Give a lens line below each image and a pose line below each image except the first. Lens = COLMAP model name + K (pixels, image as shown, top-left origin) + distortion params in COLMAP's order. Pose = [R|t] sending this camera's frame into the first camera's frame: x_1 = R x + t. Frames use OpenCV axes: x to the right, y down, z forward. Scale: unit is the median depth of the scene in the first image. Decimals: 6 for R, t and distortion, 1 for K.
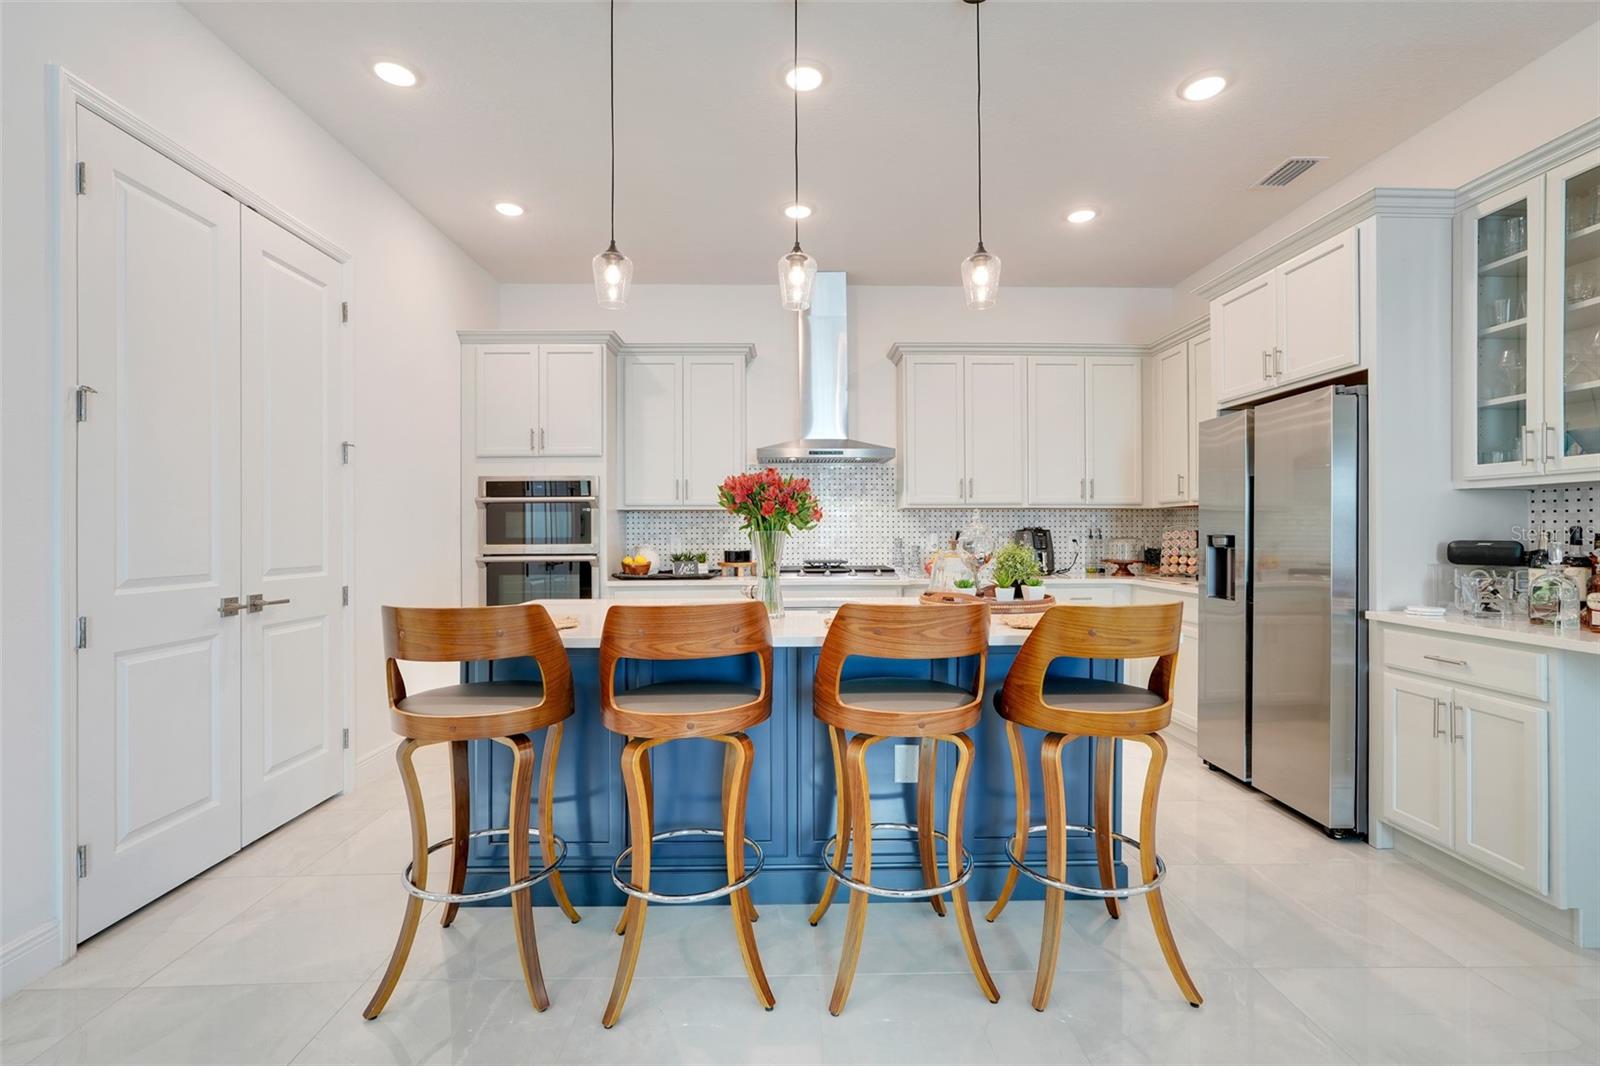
lens RADIAL K [[702.9, 0, 799.2], [0, 702.9, 532.6], [0, 0, 1]] dist [-0.009807, 0.003831]
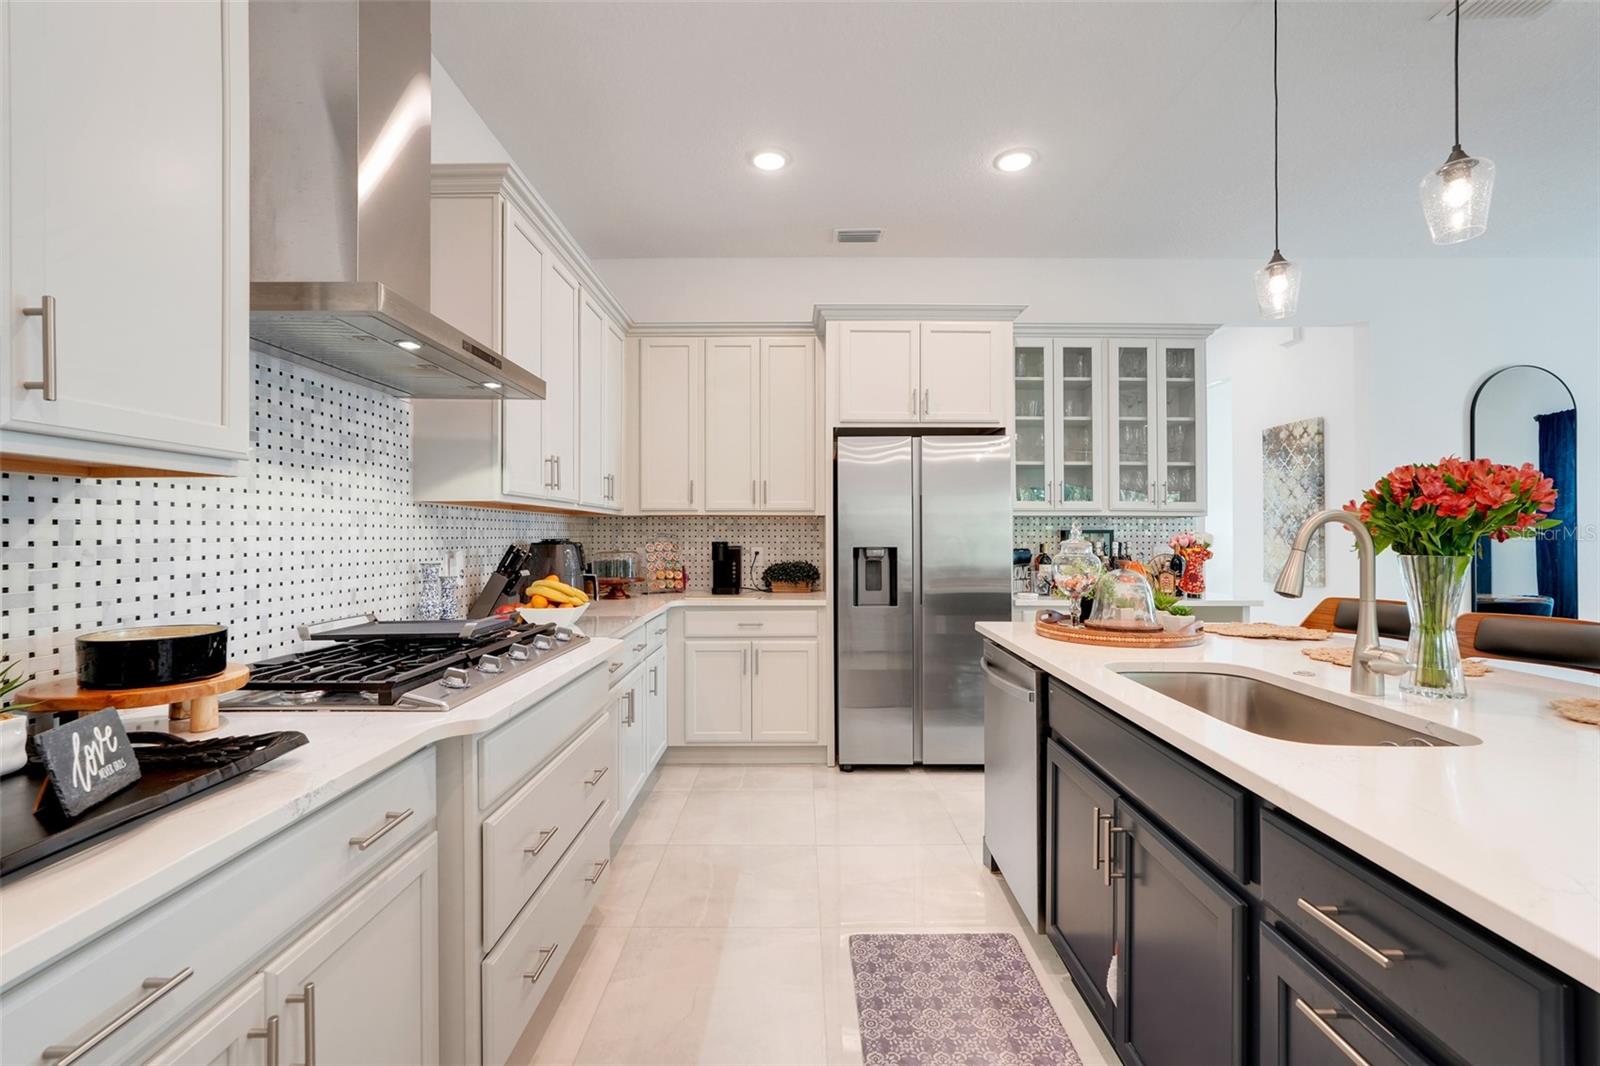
lens RADIAL K [[702.9, 0, 800.7], [0, 702.9, 532.3], [0, 0, 1]] dist [-0.009807, 0.003831]
pose [[0.015047, 0.006306, 0.999867, -0.406640], [0.004916, 0.999968, -0.006380, -0.010318], [-0.999875, 0.005011, 0.015015, 0.927100]]
